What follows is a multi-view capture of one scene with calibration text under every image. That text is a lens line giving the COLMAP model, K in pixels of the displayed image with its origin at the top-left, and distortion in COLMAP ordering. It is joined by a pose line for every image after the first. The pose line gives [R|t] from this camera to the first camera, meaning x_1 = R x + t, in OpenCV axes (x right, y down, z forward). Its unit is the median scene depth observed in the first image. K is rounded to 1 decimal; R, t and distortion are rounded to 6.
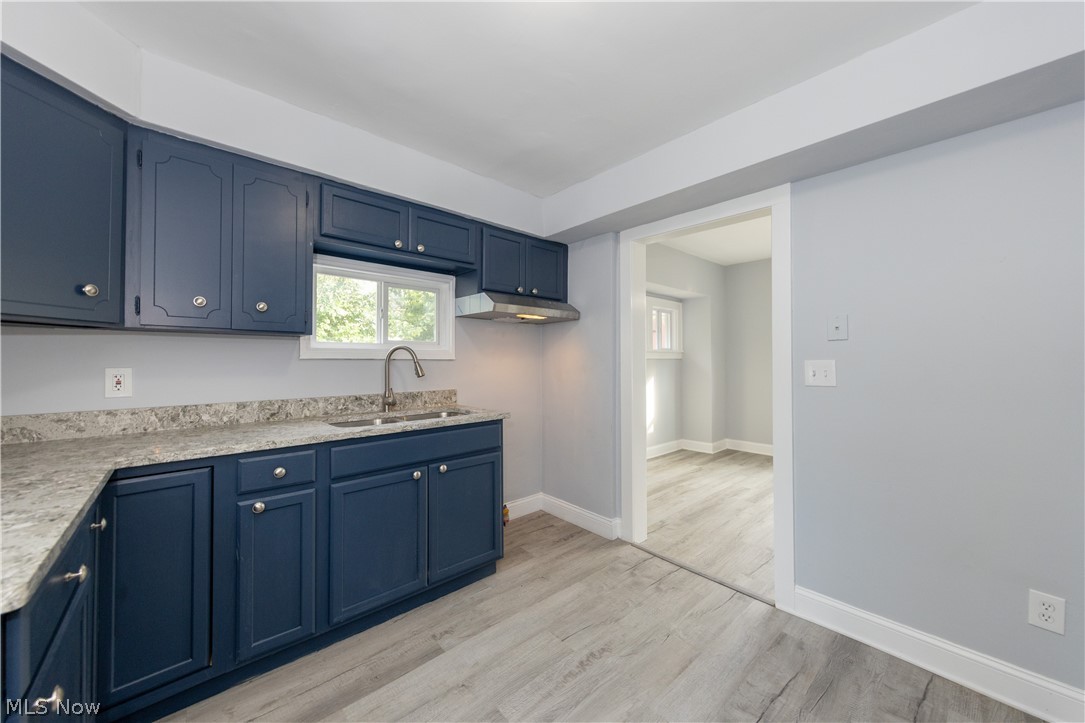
lens RADIAL K [[399.1, 0, 548.3], [0, 399.1, 356.2], [0, 0, 1]] dist [0.008496, -0.000413]
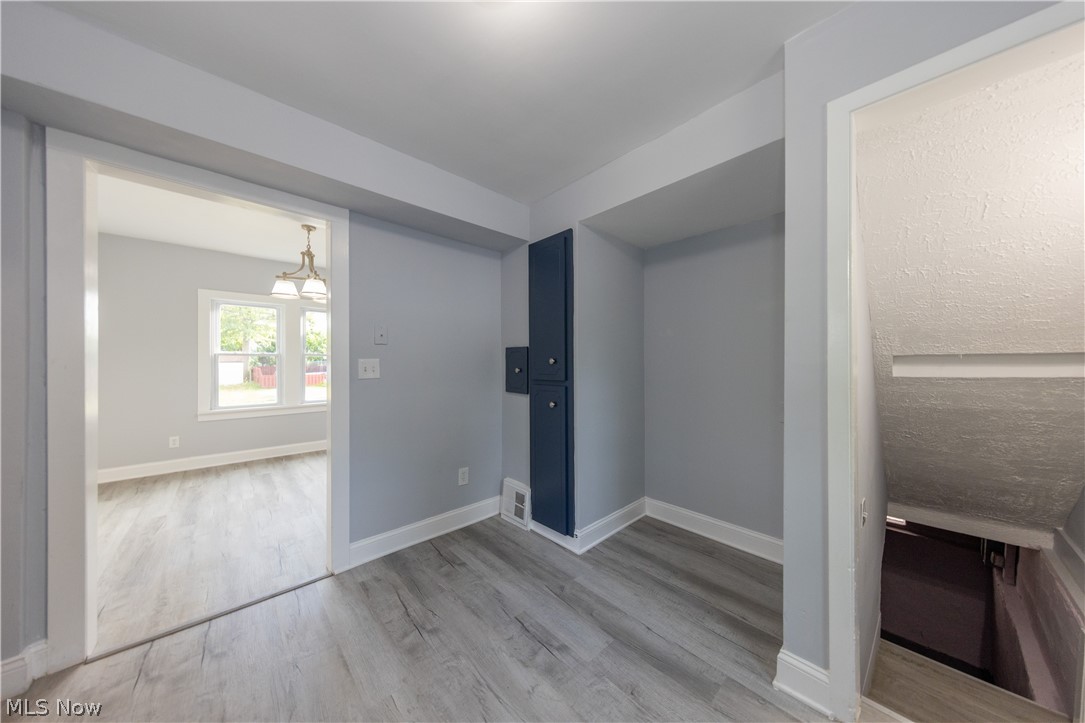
lens RADIAL K [[343.8, 0, 545.3], [0, 343.8, 364.5], [0, 0, 1]] dist [0.001842, 0.000076]
pose [[-0.003944, -0.005546, 0.999977, -0.398535], [-0.003154, 0.999980, 0.005534, 0.018259], [-0.999987, -0.003132, -0.003961, 0.389838]]
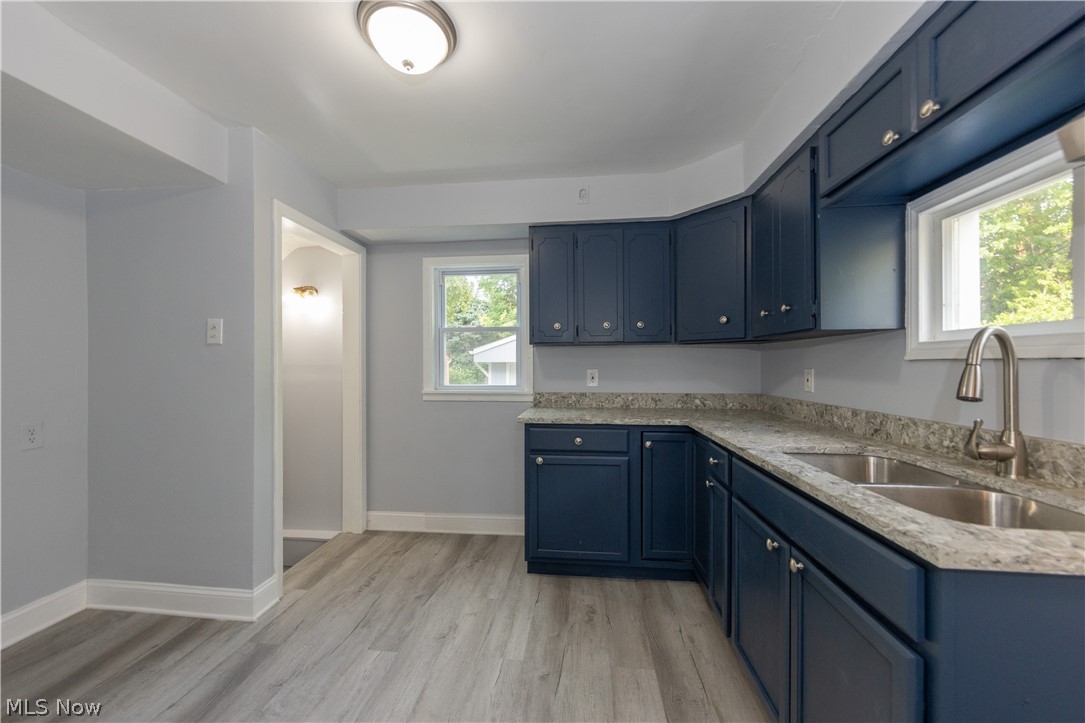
lens RADIAL K [[399.1, 0, 543.9], [0, 399.1, 361.7], [0, 0, 1]] dist [0.008496, -0.000413]
pose [[-0.748008, -0.005254, -0.663669, 0.317699], [0.004670, 0.999902, -0.013180, 0.015410], [0.663674, -0.012958, -0.747910, 1.100880]]
